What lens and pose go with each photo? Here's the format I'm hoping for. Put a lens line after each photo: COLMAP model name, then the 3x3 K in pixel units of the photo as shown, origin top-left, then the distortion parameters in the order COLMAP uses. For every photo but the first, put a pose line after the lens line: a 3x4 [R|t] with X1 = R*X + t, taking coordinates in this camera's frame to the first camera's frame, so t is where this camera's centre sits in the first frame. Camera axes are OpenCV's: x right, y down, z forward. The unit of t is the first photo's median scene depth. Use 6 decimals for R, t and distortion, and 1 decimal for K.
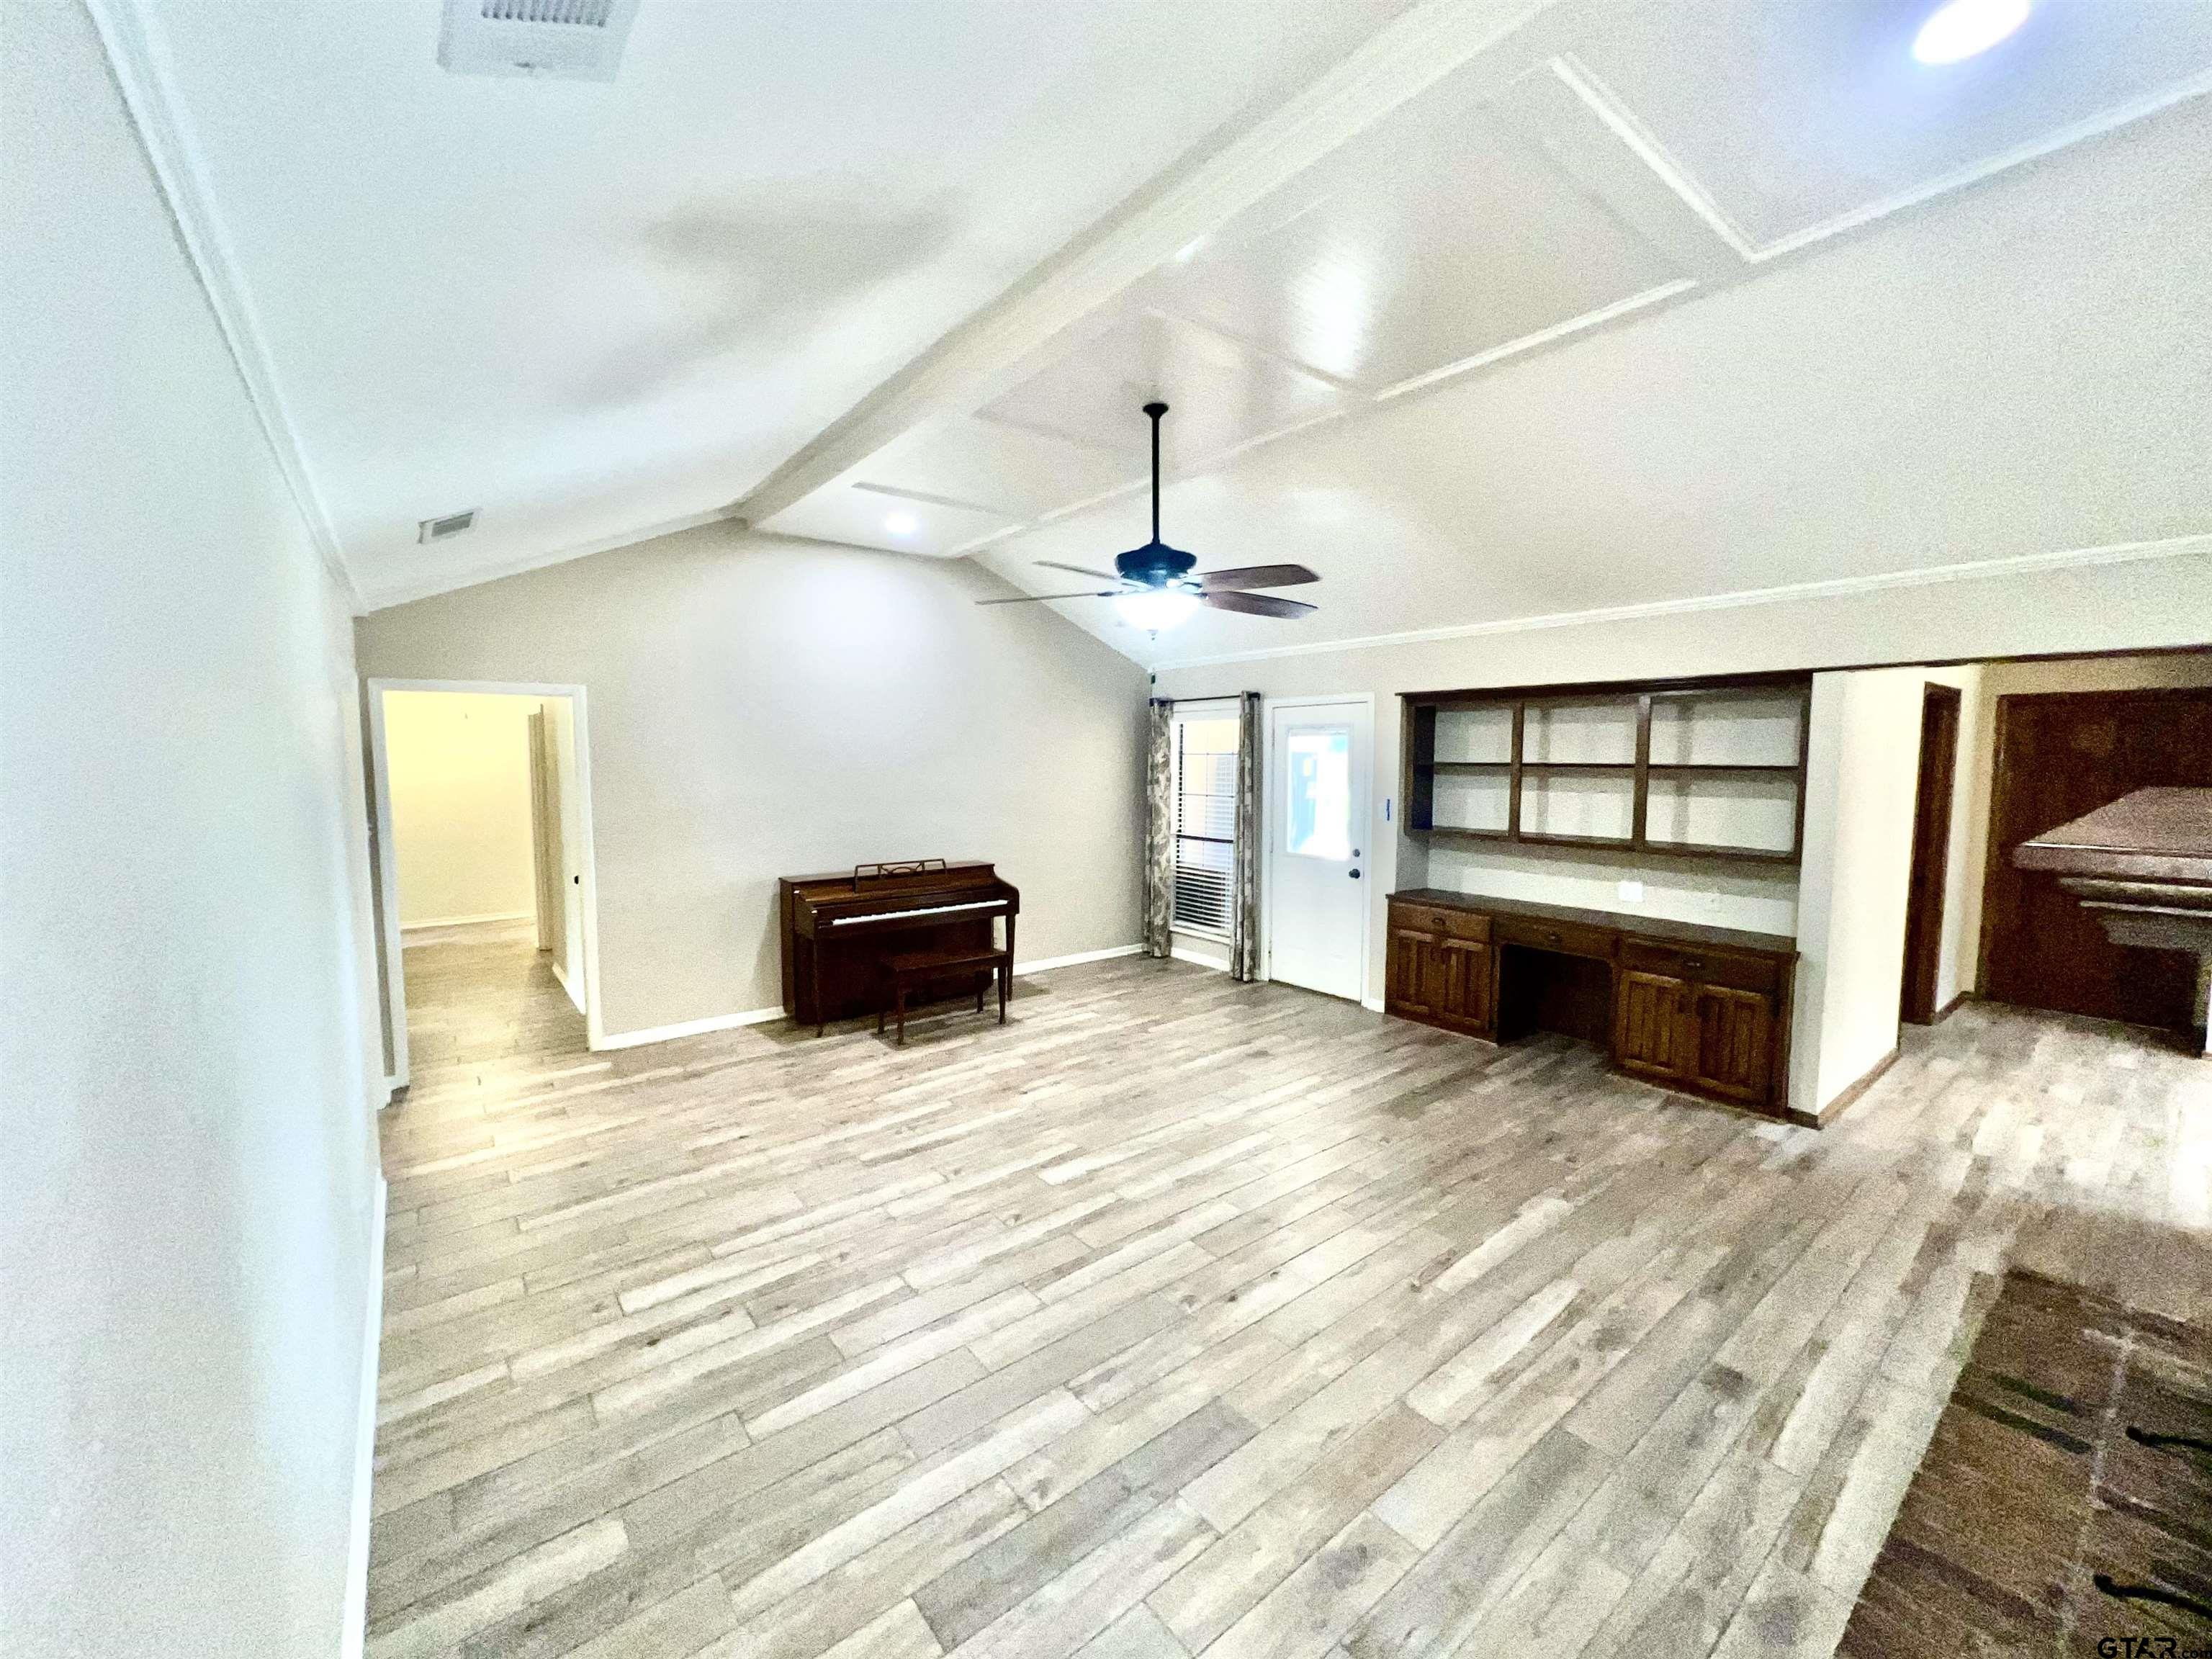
lens RADIAL K [[889.7, 0, 1113.4], [0, 889.7, 820.2], [0, 0, 1]] dist [-0.001754, 0.000572]
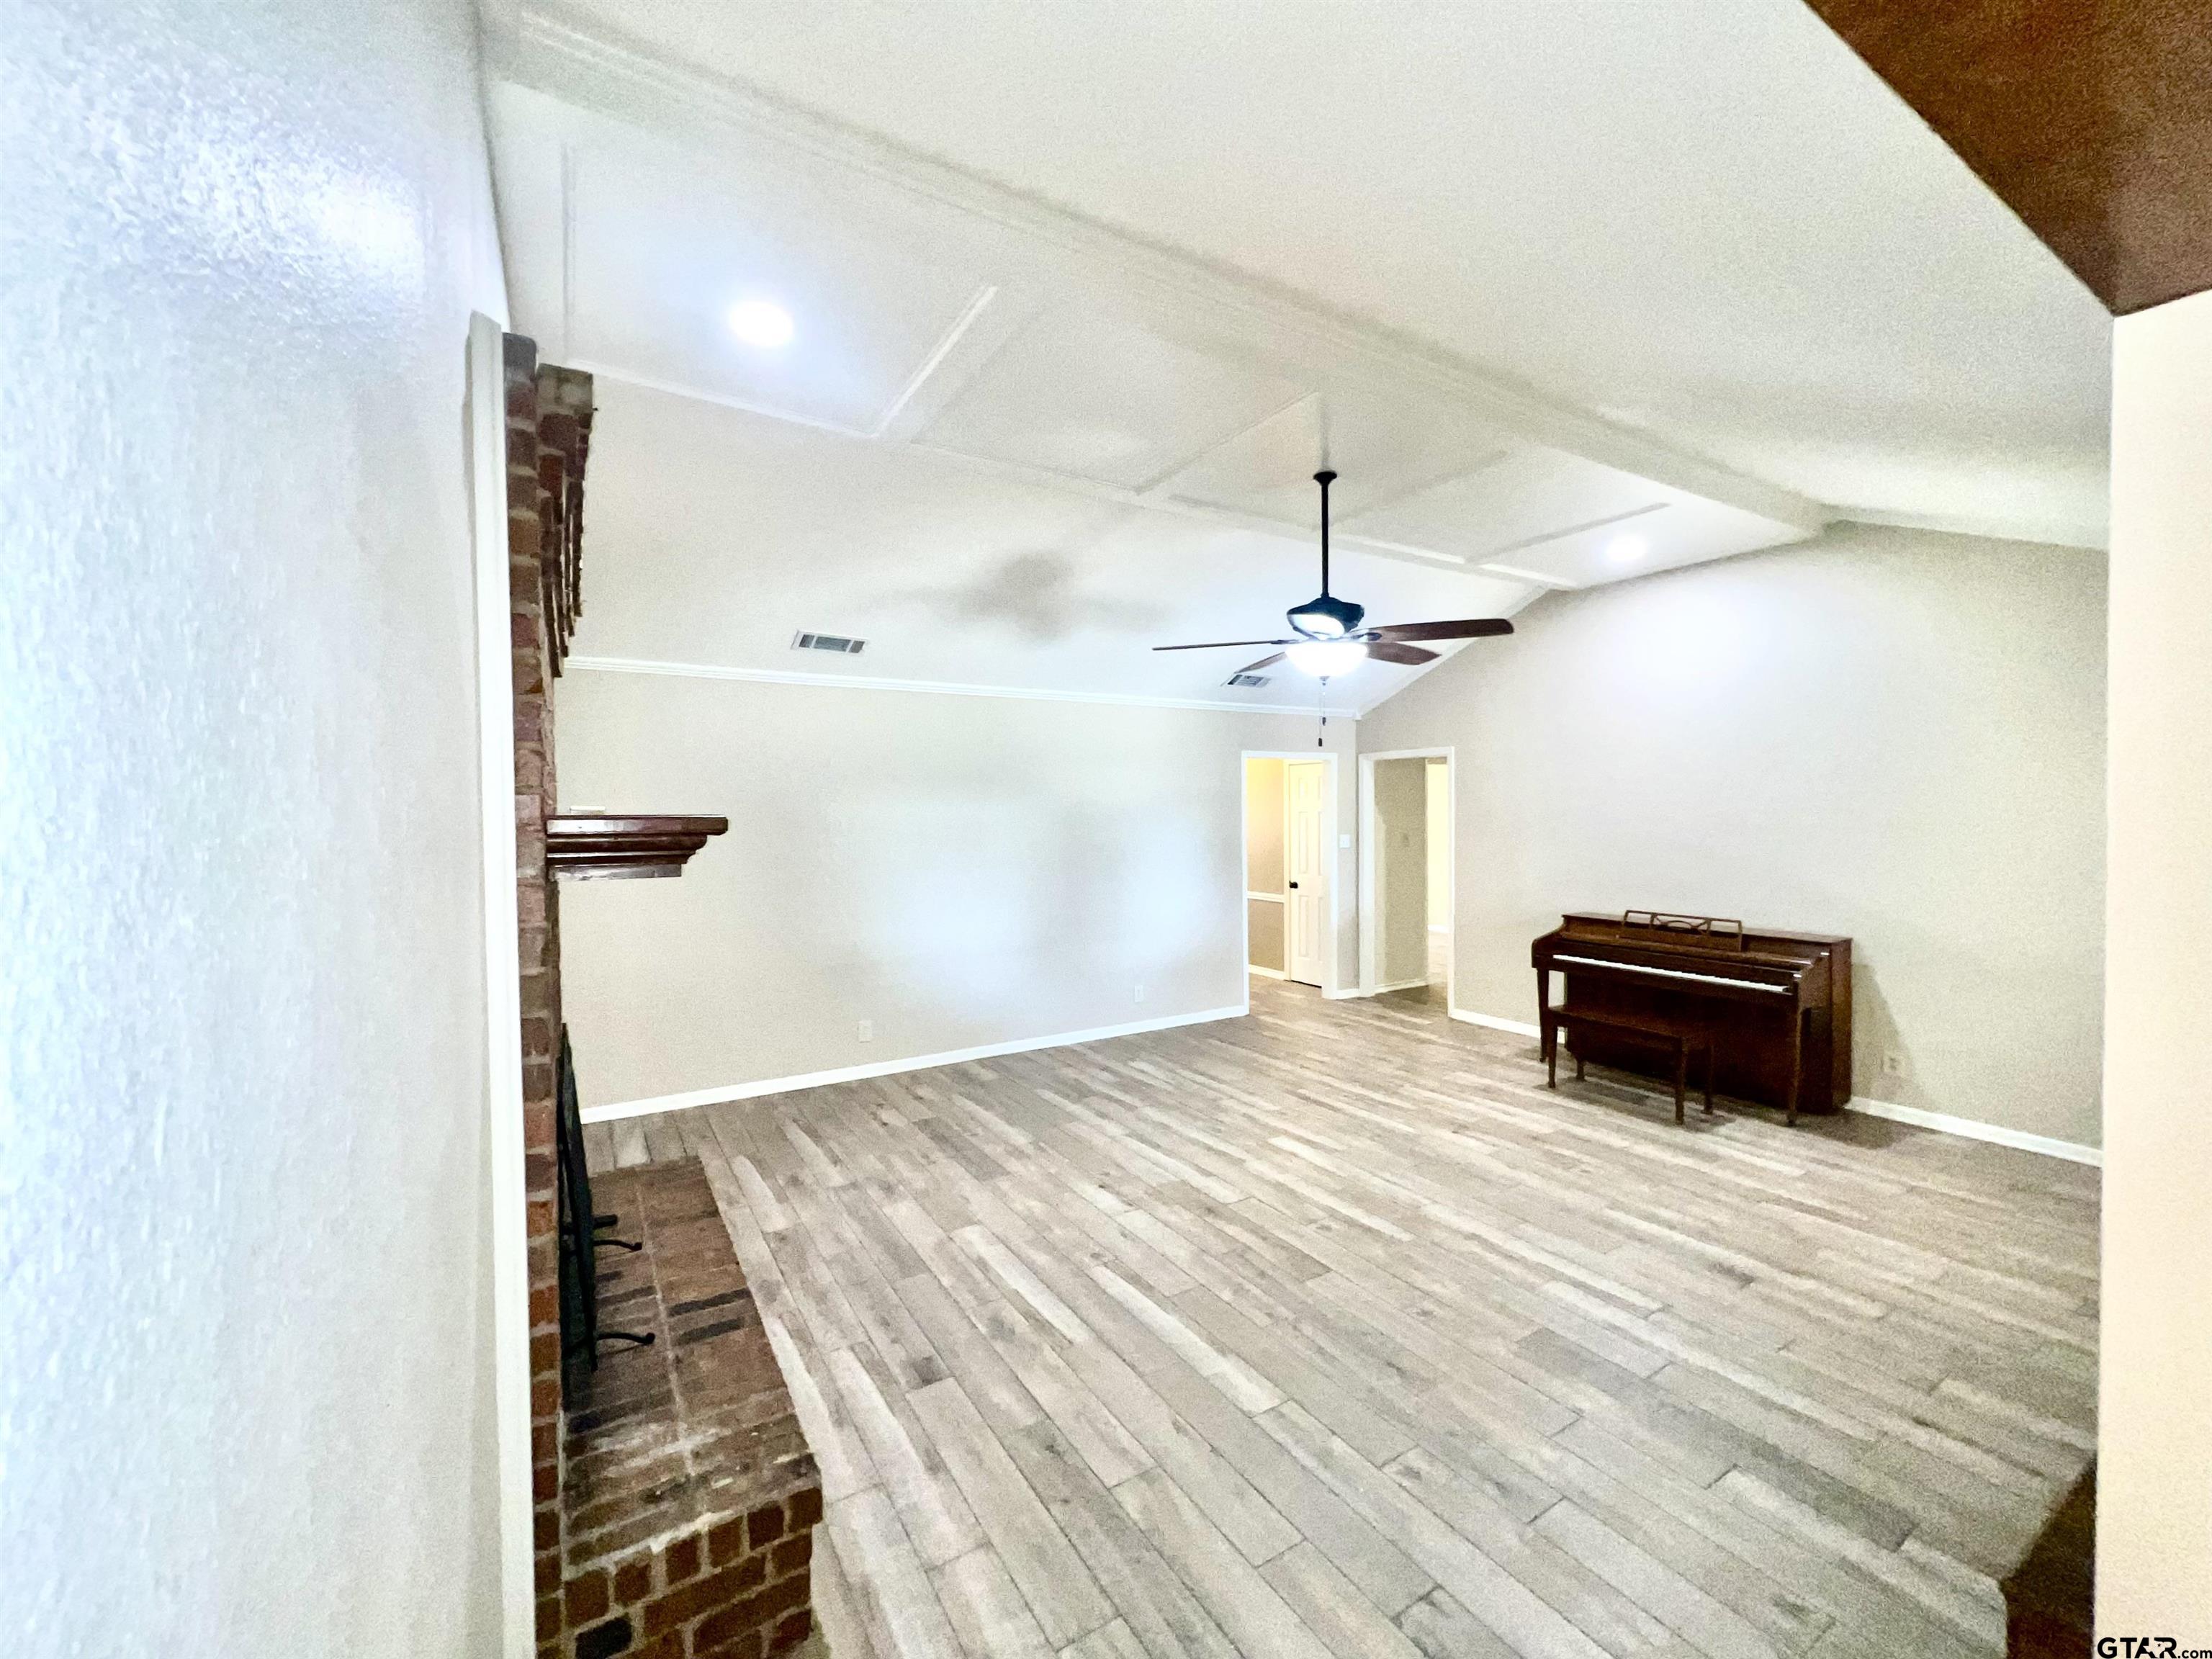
lens RADIAL K [[891.4, 0, 1088.0], [0, 891.4, 821.9], [0, 0, 1]] dist [0.001253, 0.000330]
pose [[-0.135935, 0.016896, -0.990574, 1.197646], [-0.067420, 0.997379, 0.026265, -0.047616], [0.988421, 0.070355, -0.134439, 0.901711]]
